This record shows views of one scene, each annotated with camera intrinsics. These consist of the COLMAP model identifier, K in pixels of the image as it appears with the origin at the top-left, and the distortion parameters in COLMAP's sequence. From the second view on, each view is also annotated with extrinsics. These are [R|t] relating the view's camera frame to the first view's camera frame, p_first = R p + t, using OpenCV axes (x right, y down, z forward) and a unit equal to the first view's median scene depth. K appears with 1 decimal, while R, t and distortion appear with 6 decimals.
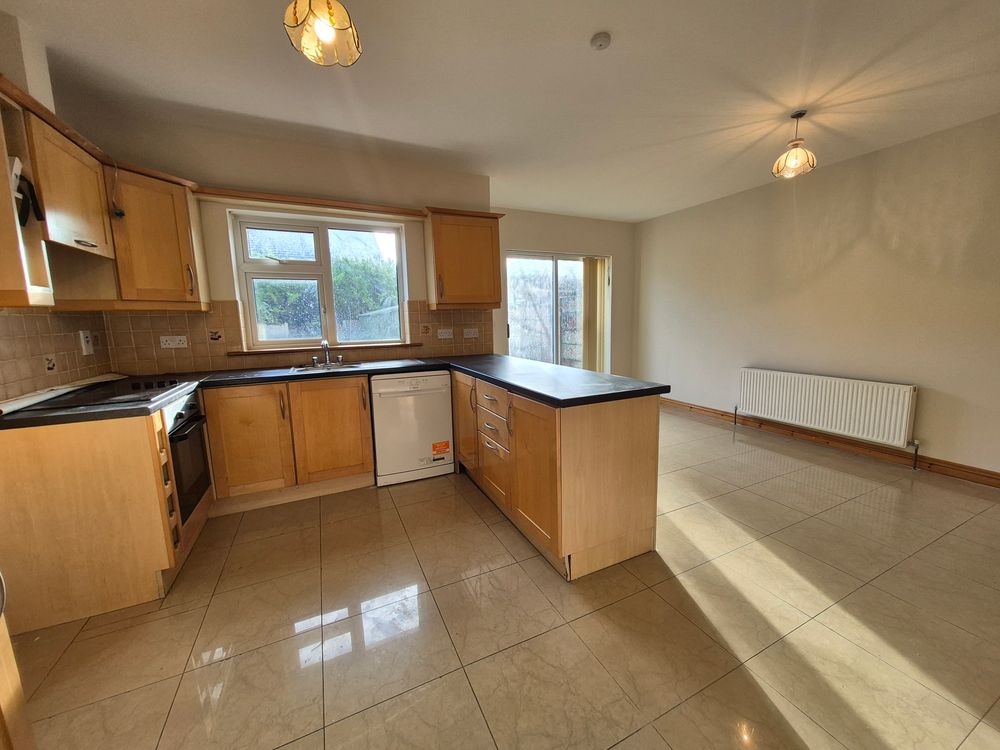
lens RADIAL K [[387.3, 0, 517.2], [0, 387.3, 372.3], [0, 0, 1]] dist [0.002276, -0.000195]
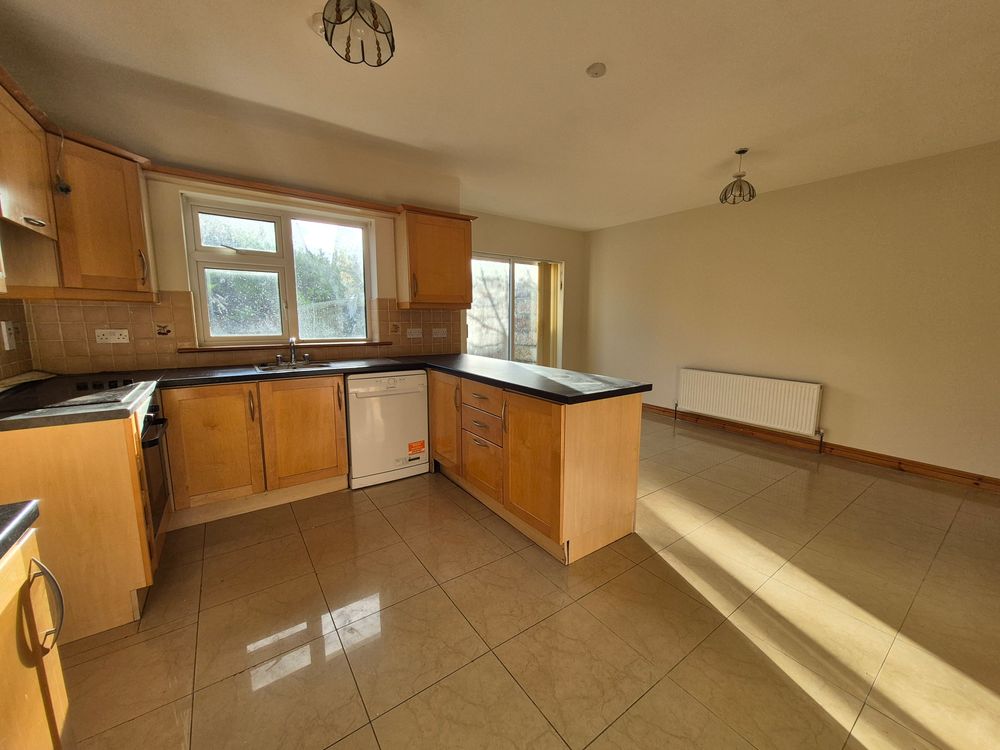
lens RADIAL K [[387.3, 0, 517.2], [0, 387.3, 372.3], [0, 0, 1]] dist [0.002276, -0.000195]
pose [[0.985005, 0.003255, 0.172496, -0.122787], [-0.003247, 0.999995, -0.000330, 0.000900], [-0.172496, -0.000235, 0.985010, -0.026414]]
